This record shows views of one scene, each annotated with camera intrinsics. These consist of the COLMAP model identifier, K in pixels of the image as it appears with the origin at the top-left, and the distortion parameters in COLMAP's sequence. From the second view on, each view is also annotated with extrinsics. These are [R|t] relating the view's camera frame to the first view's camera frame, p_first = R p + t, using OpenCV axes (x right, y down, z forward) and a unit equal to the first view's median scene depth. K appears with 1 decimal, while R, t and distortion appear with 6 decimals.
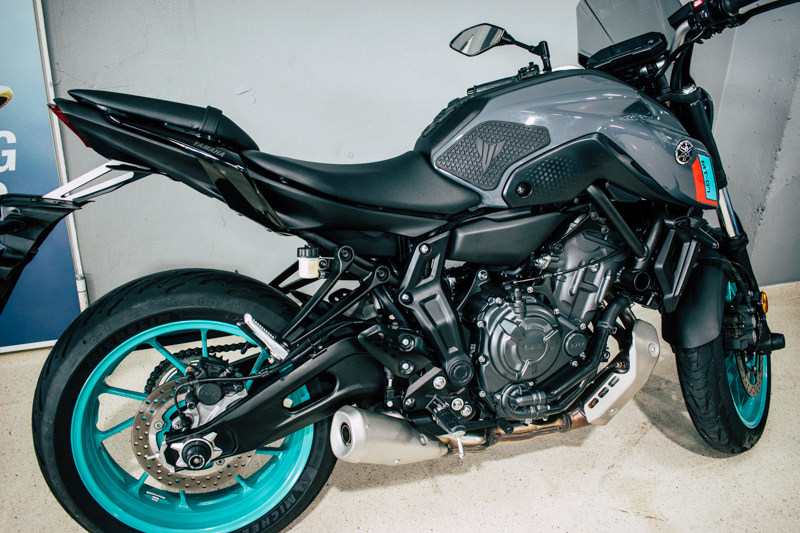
lens RADIAL K [[638.1, 0, 400.0], [0, 638.1, 266.5], [0, 0, 1]] dist [-0.101325, 0.005186]
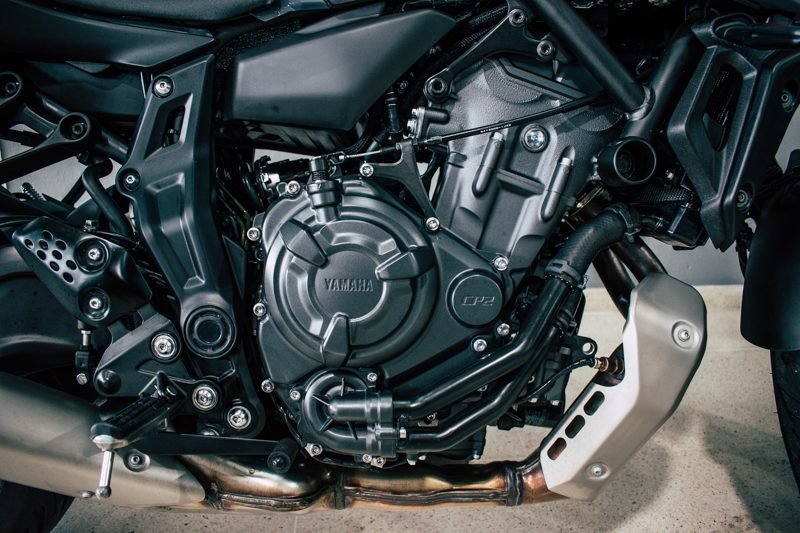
lens RADIAL K [[638.1, 0, 400.0], [0, 638.1, 266.5], [0, 0, 1]] dist [-0.101325, 0.005186]
pose [[0.951479, 0.030607, -0.306188, 0.371248], [-0.064827, 0.992647, -0.102225, 0.152926], [0.300808, 0.117114, 0.946467, 0.560291]]
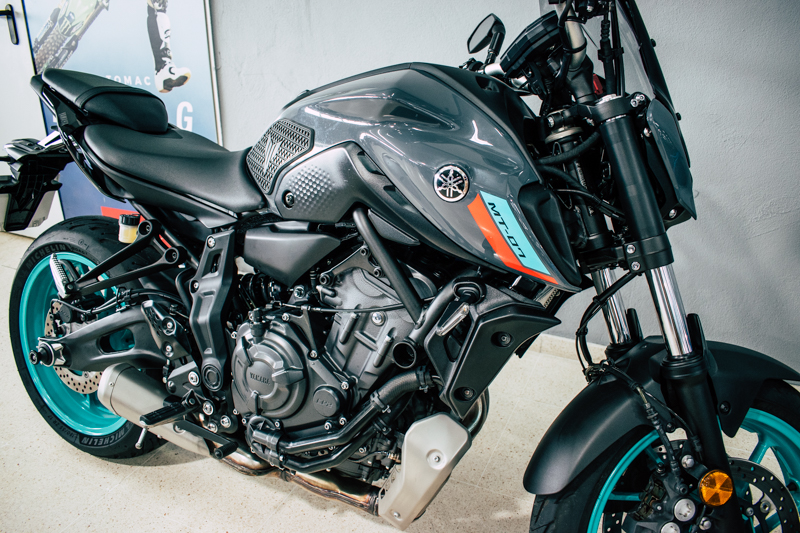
lens RADIAL K [[638.1, 0, 400.0], [0, 638.1, 266.5], [0, 0, 1]] dist [-0.101325, 0.005186]
pose [[0.711273, 0.235519, -0.662285, 0.856222], [-0.248233, 0.965651, 0.076806, -0.131845], [0.657625, 0.109771, 0.745305, 0.448732]]
